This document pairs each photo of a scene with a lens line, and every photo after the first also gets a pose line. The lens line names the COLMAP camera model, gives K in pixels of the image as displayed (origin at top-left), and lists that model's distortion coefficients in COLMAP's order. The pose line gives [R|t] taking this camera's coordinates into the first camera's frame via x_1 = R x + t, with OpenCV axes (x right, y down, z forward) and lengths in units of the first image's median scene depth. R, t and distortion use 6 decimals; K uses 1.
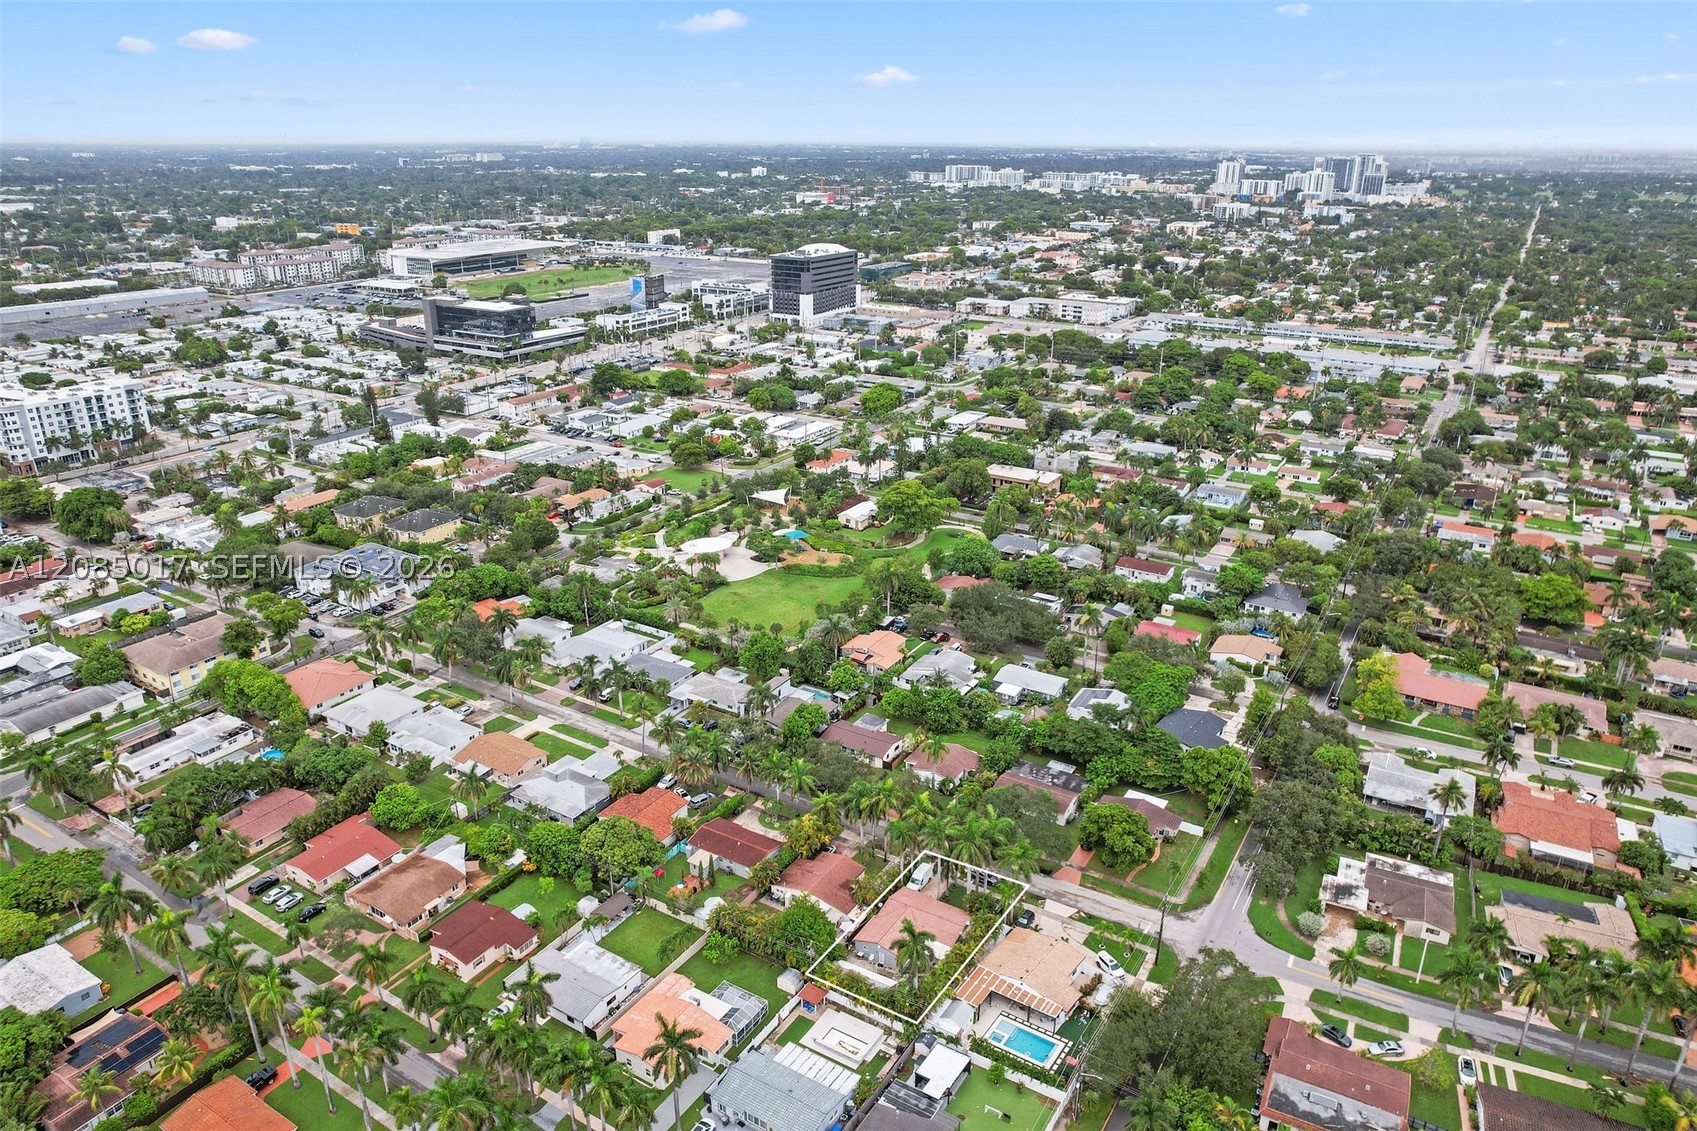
lens RADIAL K [[1127.9, 0, 825.7], [0, 1127.9, 568.3], [0, 0, 1]] dist [-0.065809, 0.058209]
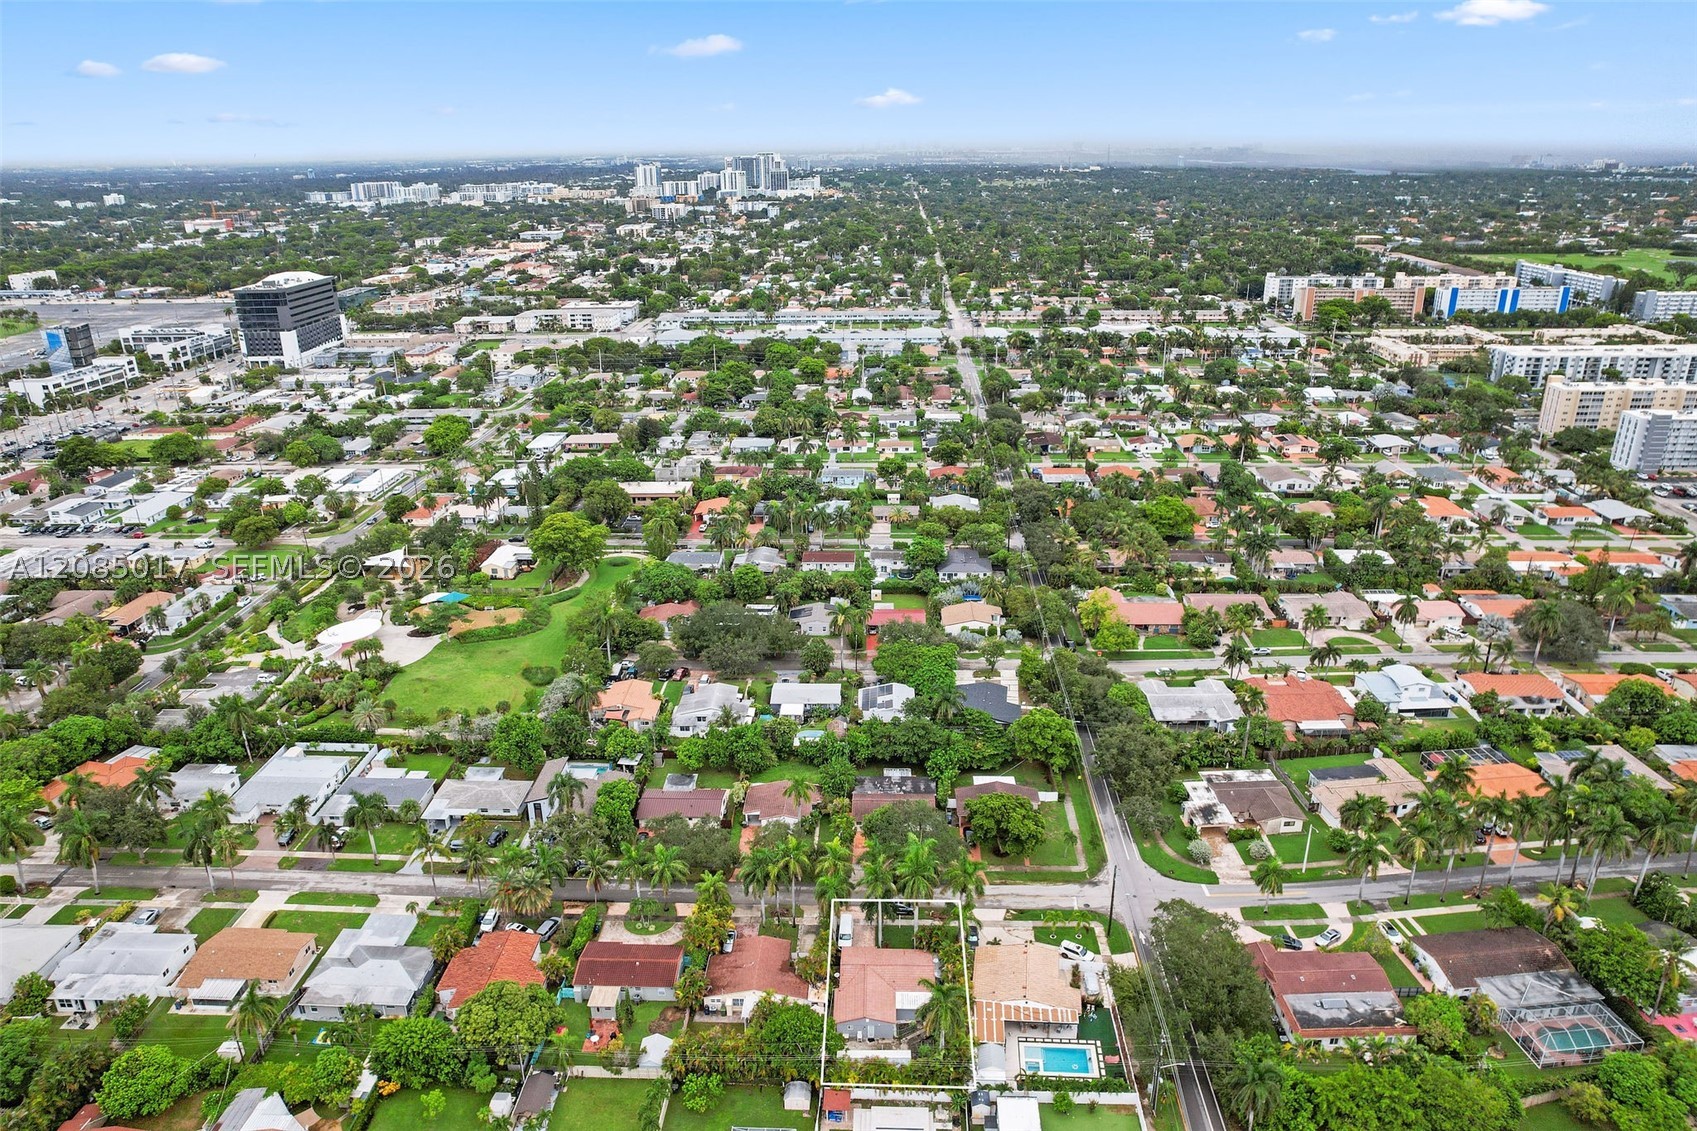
lens RADIAL K [[1127.9, 0, 825.7], [0, 1127.9, 568.3], [0, 0, 1]] dist [-0.065809, 0.058209]
pose [[0.871598, -0.190157, 0.451837, -0.146887], [0.194150, 0.980235, 0.038019, -0.026263], [-0.450136, 0.054587, 0.891290, 0.092665]]
